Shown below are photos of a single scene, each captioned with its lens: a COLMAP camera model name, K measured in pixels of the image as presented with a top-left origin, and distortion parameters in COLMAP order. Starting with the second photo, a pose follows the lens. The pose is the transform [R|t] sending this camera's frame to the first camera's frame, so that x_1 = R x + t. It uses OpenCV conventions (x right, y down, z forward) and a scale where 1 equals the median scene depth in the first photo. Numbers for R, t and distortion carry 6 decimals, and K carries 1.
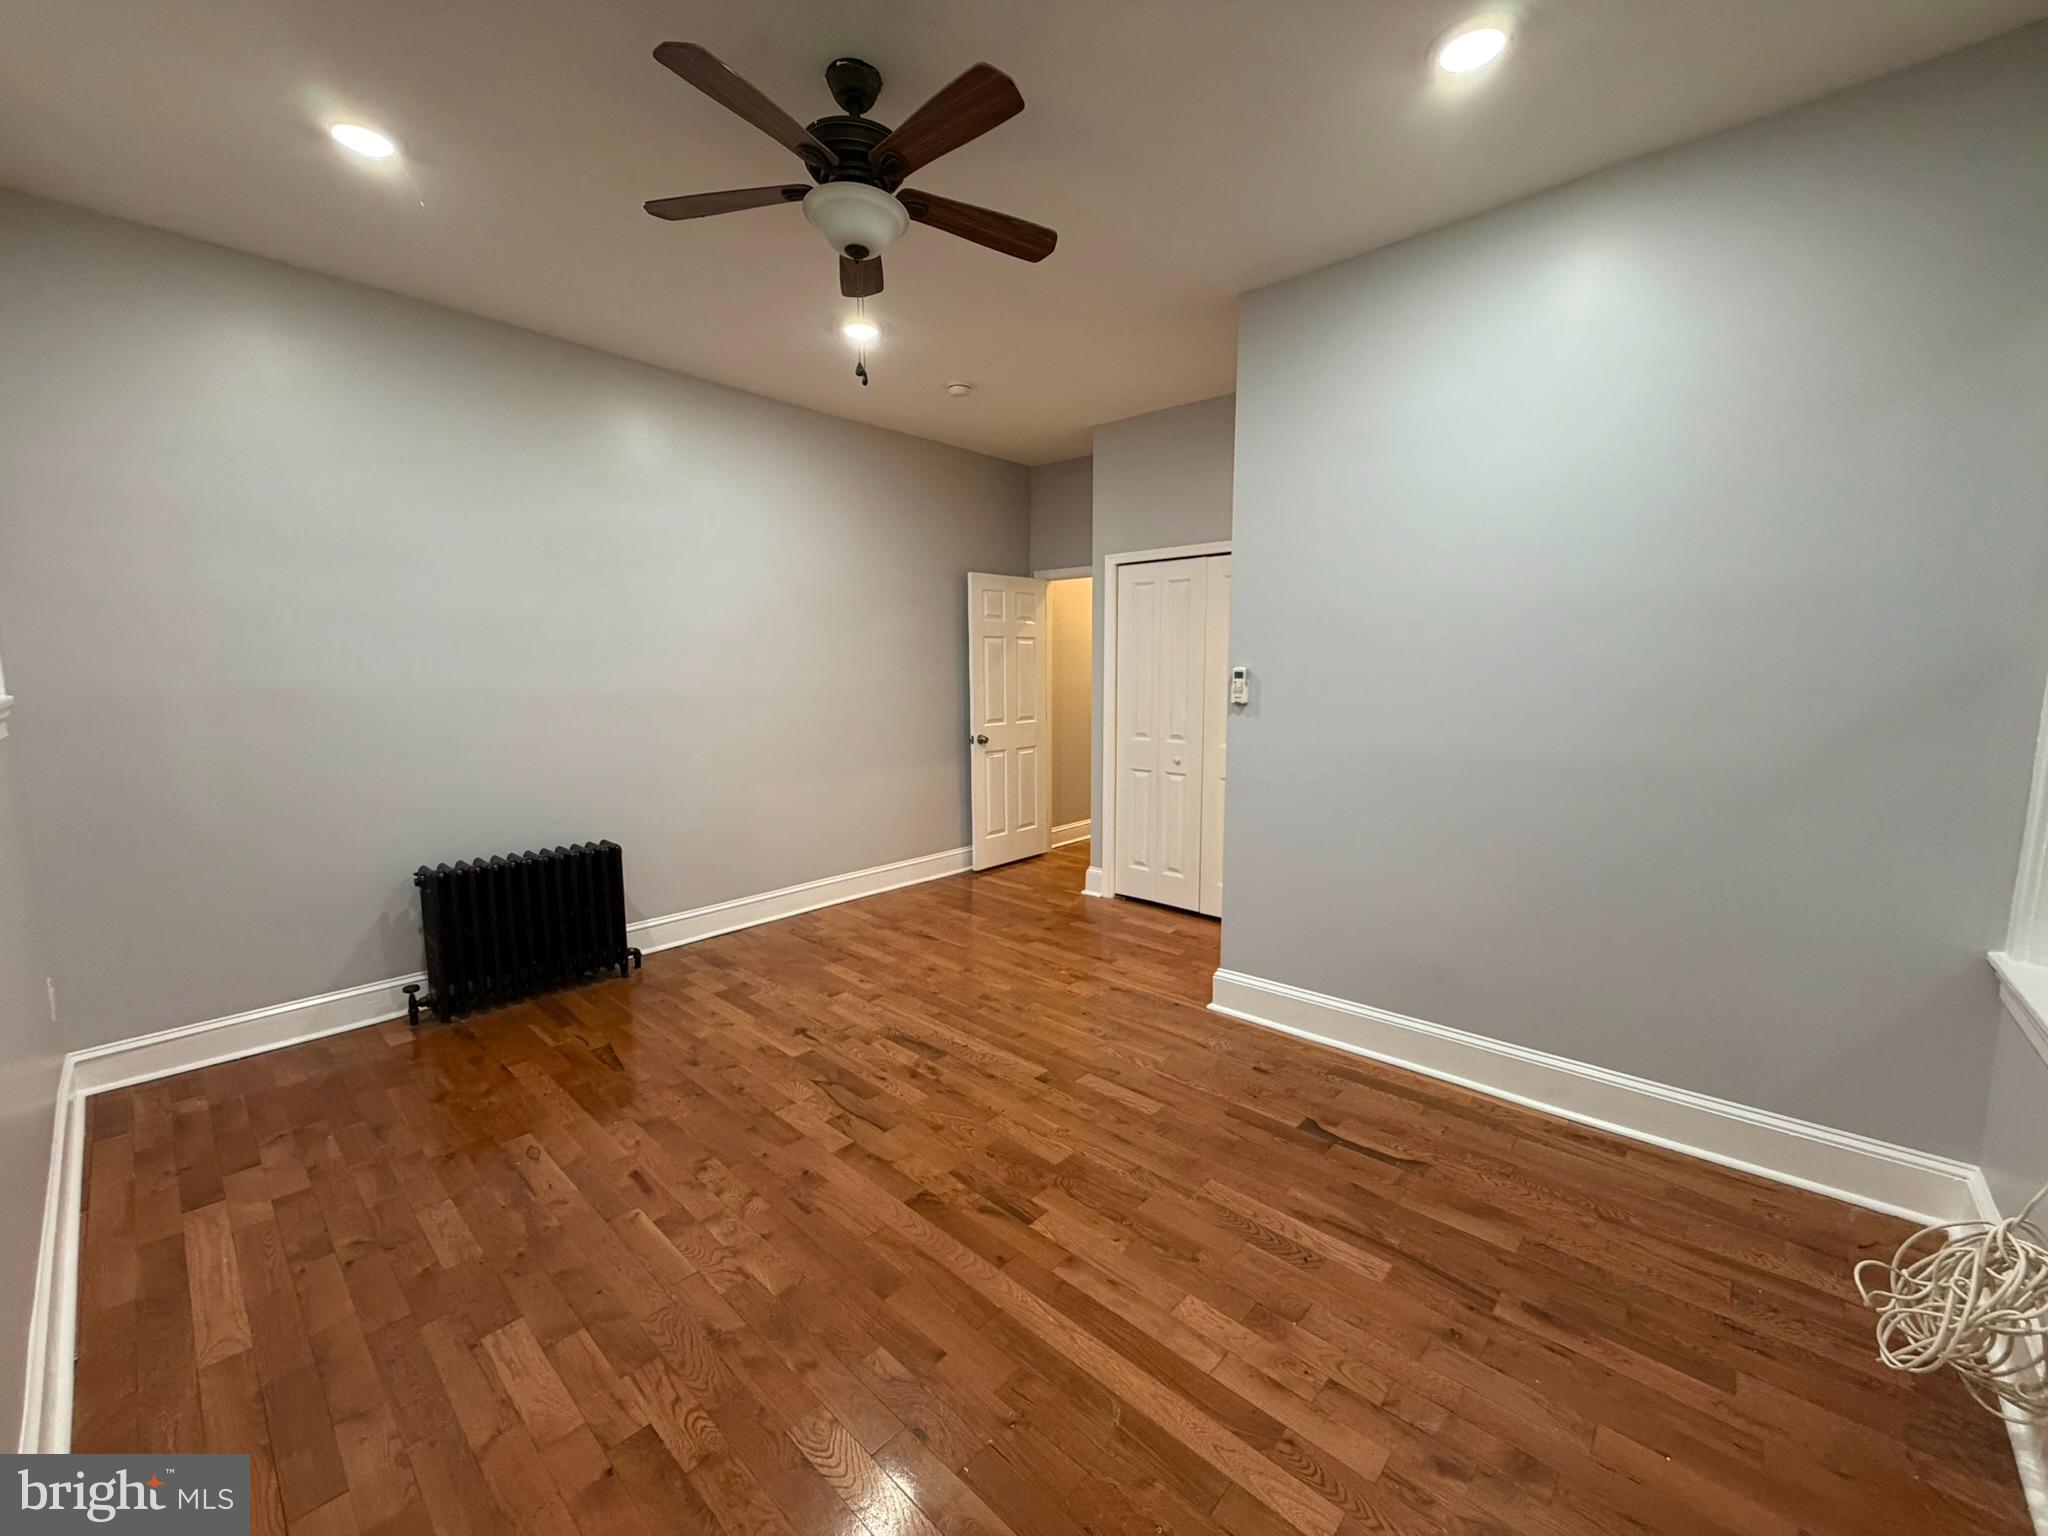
lens RADIAL K [[816.9, 0, 1023.5], [0, 816.9, 774.0], [0, 0, 1]] dist [0.005368, -0.003536]
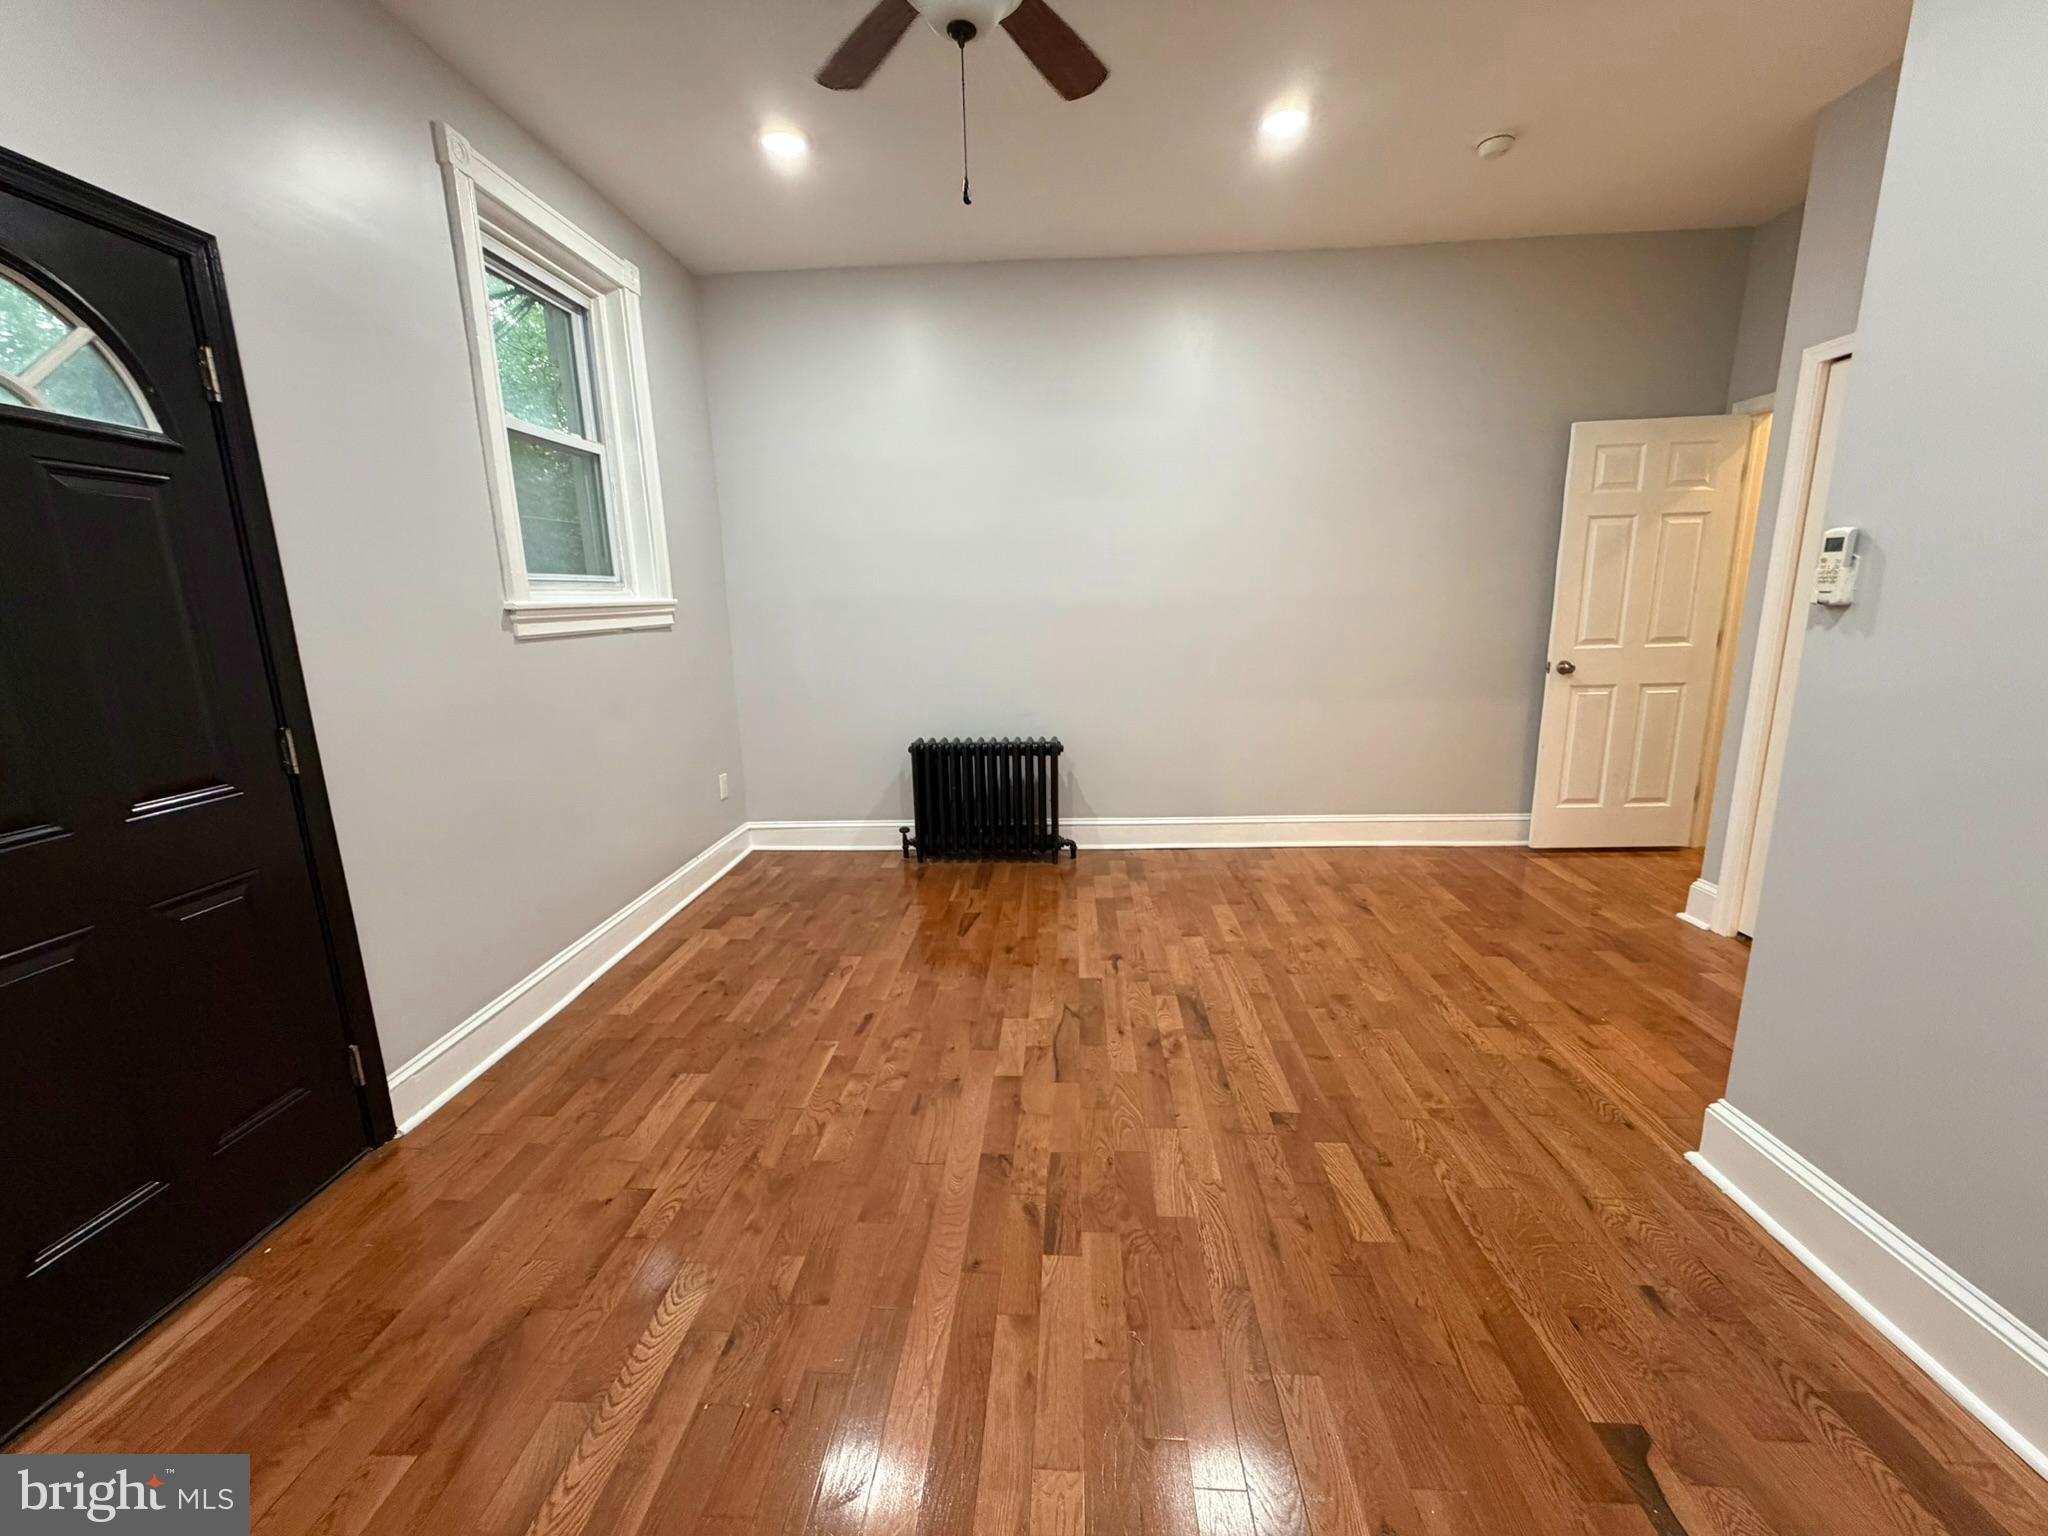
lens RADIAL K [[816.9, 0, 1023.5], [0, 816.9, 774.0], [0, 0, 1]] dist [0.005368, -0.003536]
pose [[0.628059, 0.151021, -0.763370, 0.346647], [-0.078263, 0.988272, 0.131124, -0.012507], [0.774220, -0.022610, 0.632513, 0.313898]]
